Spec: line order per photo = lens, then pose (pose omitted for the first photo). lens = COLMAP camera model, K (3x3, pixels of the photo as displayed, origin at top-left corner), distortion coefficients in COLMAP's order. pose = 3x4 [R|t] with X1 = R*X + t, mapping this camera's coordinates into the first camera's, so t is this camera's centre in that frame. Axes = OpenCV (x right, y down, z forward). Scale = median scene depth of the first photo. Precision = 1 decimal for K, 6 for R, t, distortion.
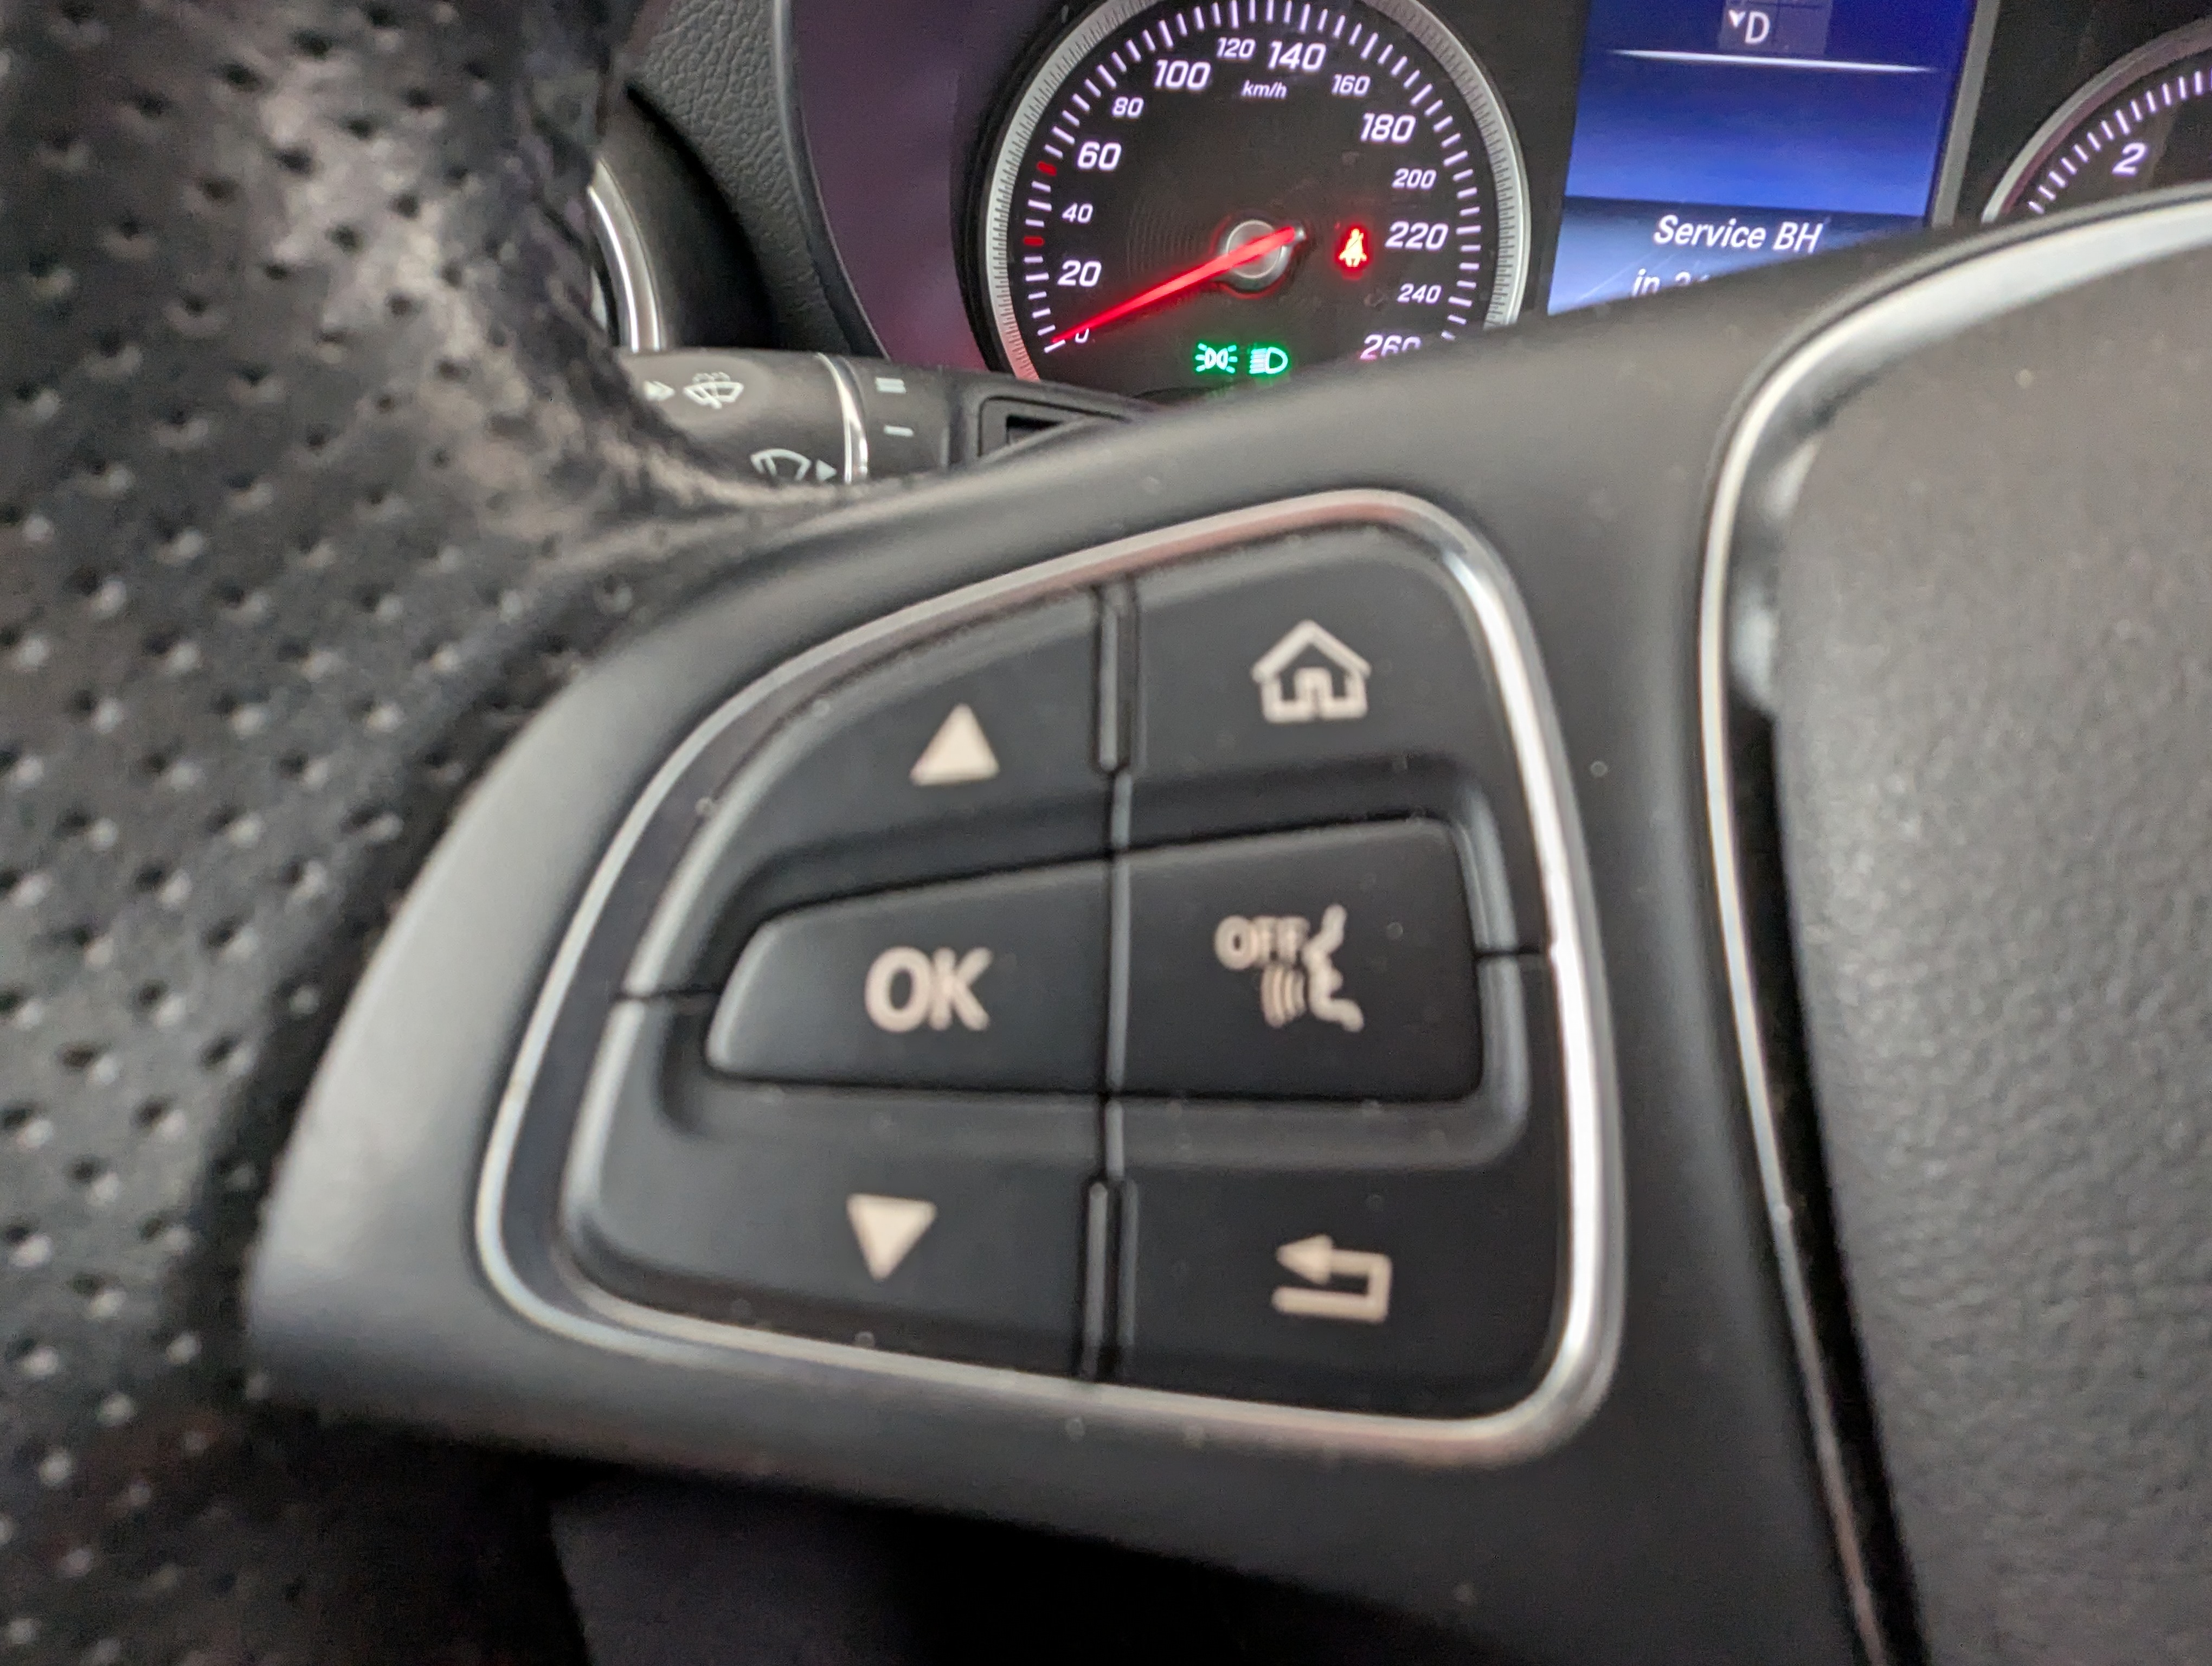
lens RADIAL K [[1366.7, 0, 1119.6], [0, 1366.7, 811.6], [0, 0, 1]] dist [0.001075, -0.001236]
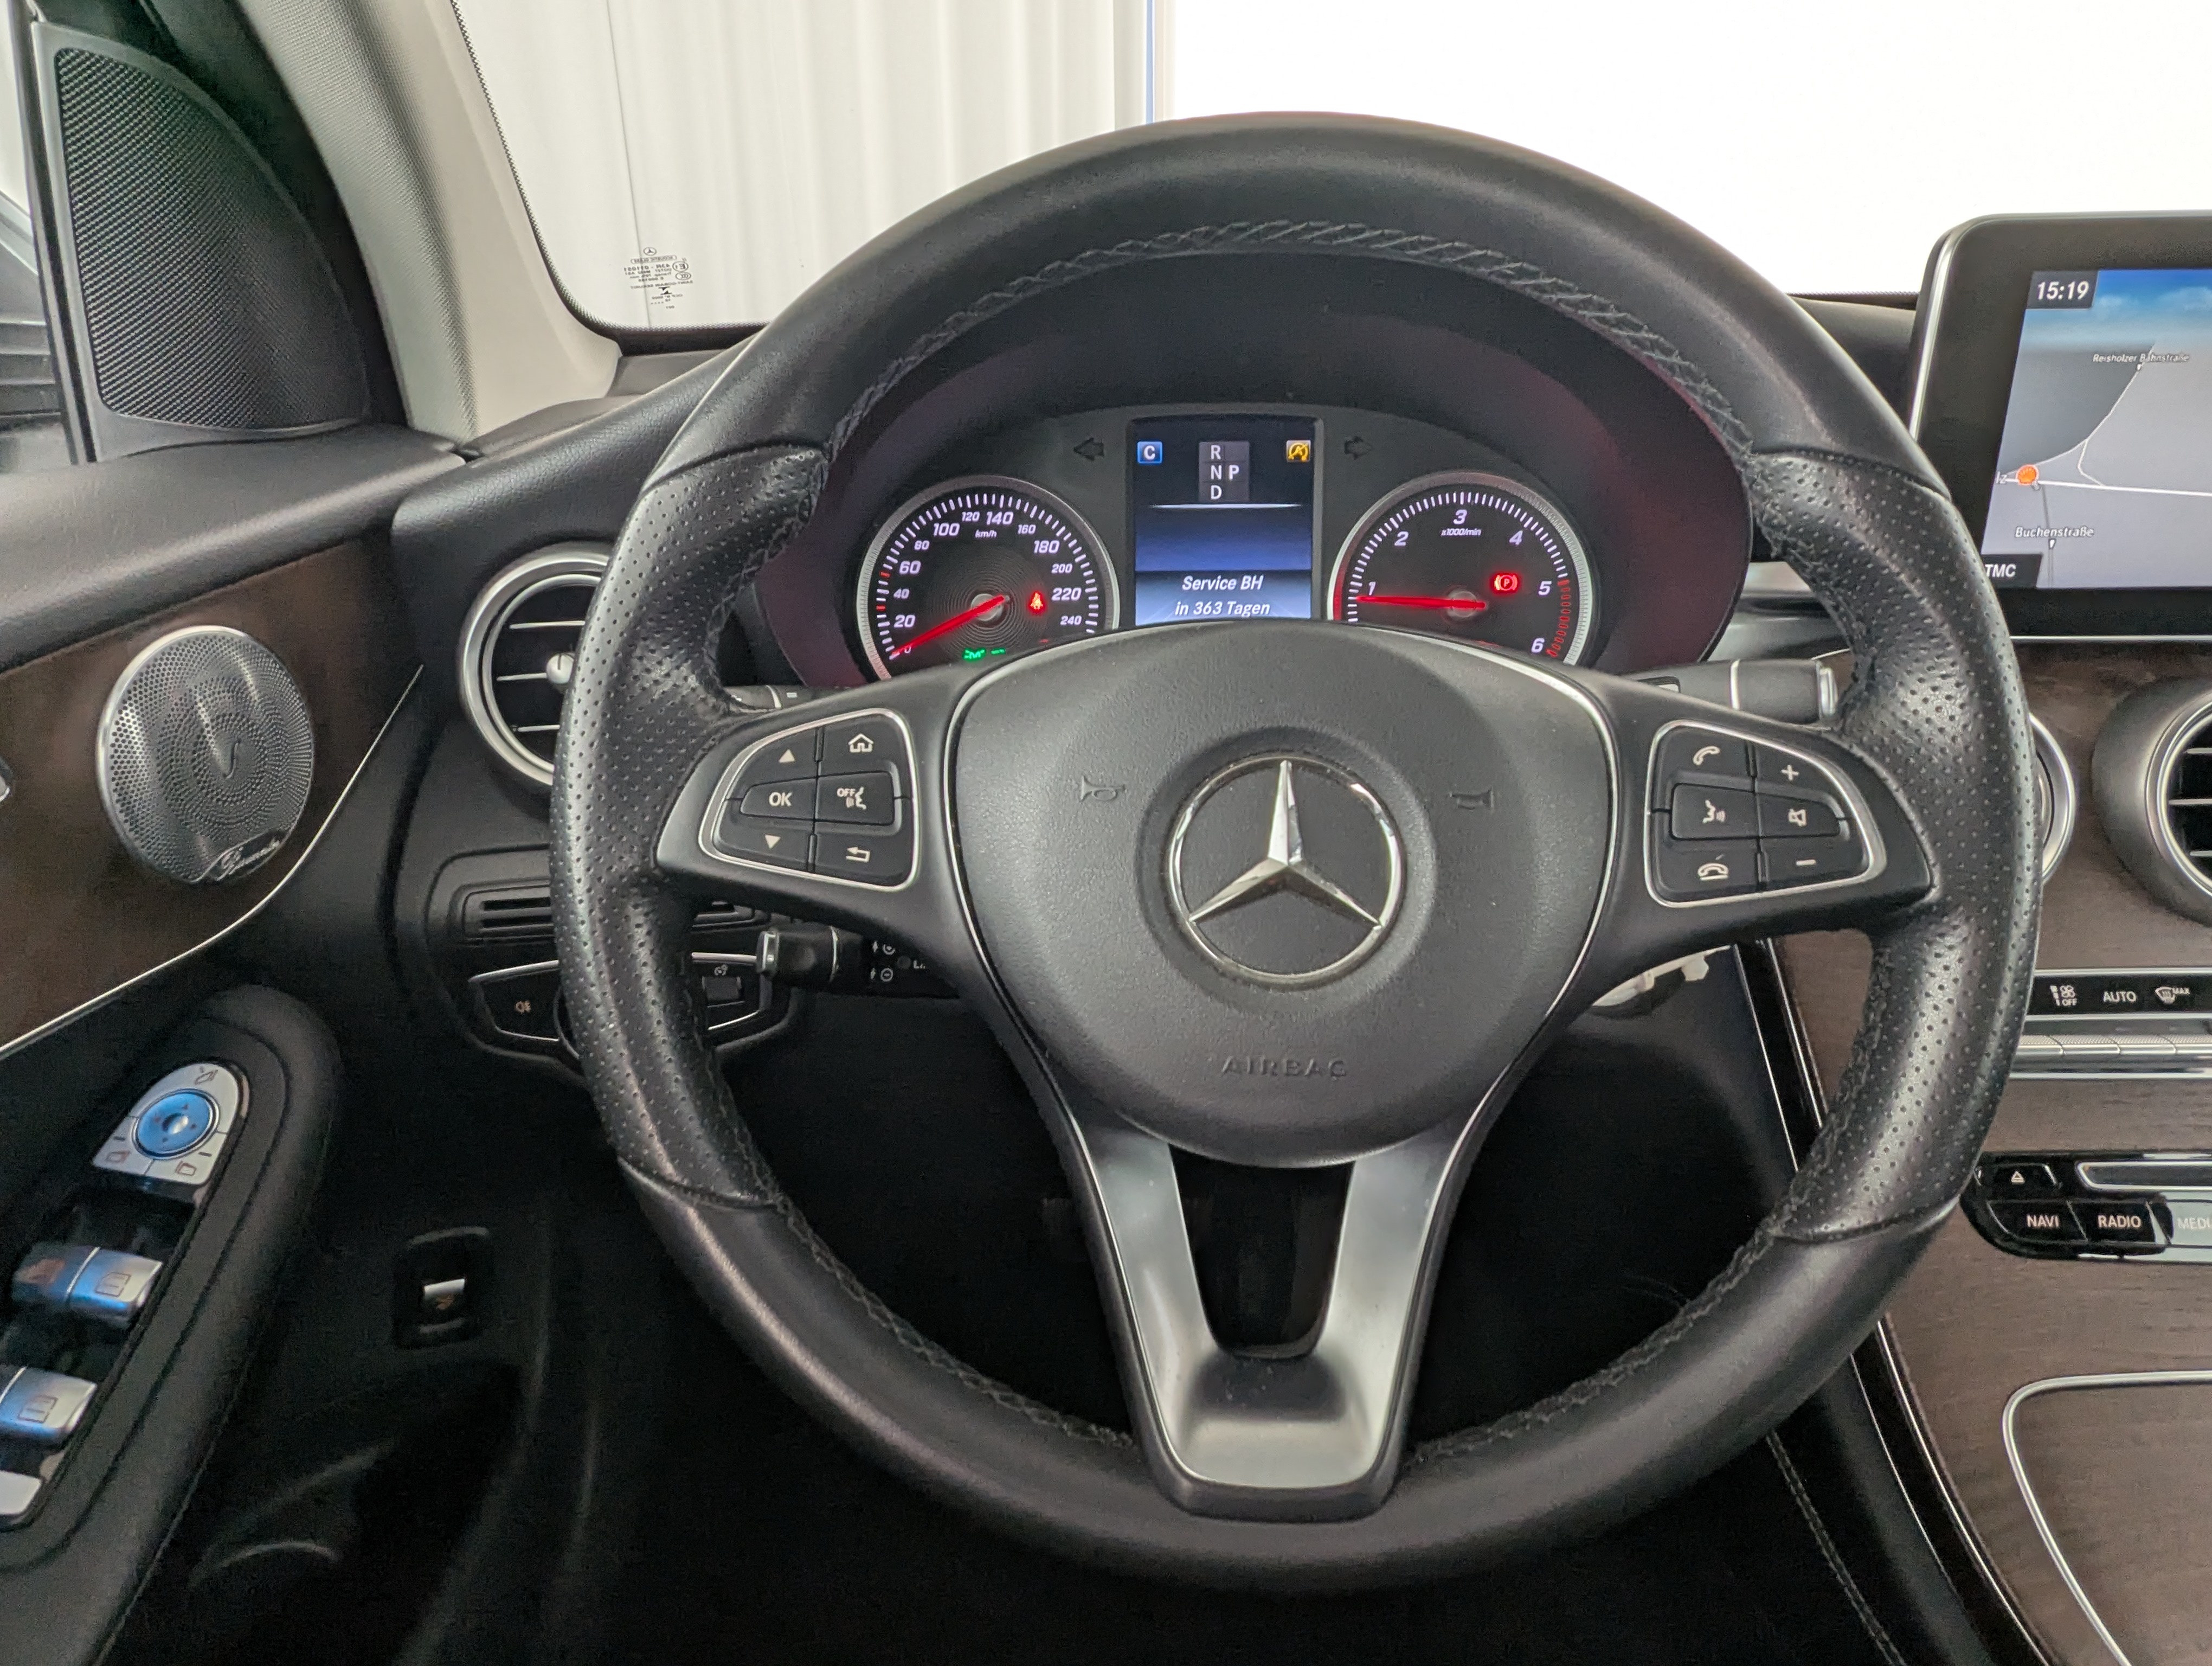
lens RADIAL K [[1313.1, 0, 1106.0], [0, 1313.1, 833.0], [0, 0, 1]] dist [0.006883, -0.029391]
pose [[0.998004, -0.062860, 0.006053, 0.248303], [0.063011, 0.984843, -0.161600, 0.263523], [0.004196, 0.161659, 0.986838, -0.917405]]
